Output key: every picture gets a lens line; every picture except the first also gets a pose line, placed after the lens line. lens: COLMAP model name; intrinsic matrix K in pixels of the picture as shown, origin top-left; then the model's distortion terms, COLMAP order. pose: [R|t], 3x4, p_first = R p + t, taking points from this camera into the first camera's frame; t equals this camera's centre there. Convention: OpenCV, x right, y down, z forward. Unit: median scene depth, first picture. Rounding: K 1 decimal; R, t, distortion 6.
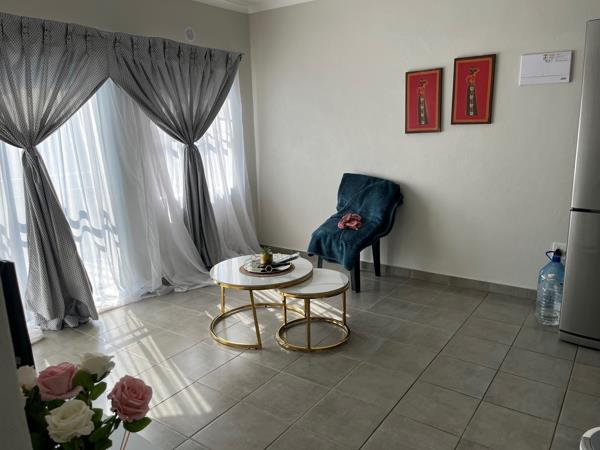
lens RADIAL K [[456.2, 0, 300.0], [0, 456.2, 225.0], [0, 0, 1]] dist [0.099998, -0.146033]
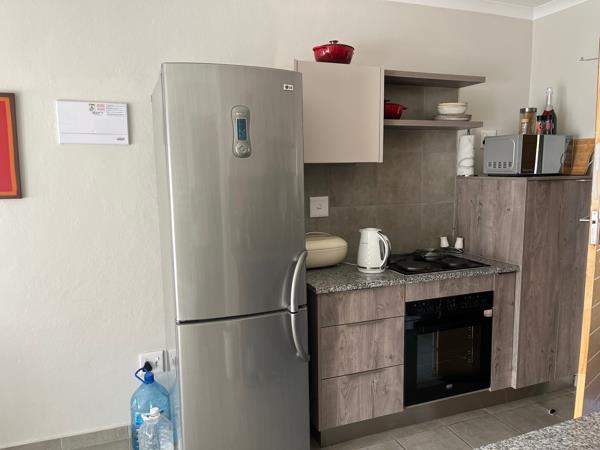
lens RADIAL K [[456.2, 0, 300.0], [0, 456.2, 225.0], [0, 0, 1]] dist [0.099998, -0.146033]
pose [[0.550690, -0.085152, 0.830355, 0.096945], [0.168005, 0.985732, -0.010335, -0.122432], [-0.817627, 0.145195, 0.557139, 0.367472]]
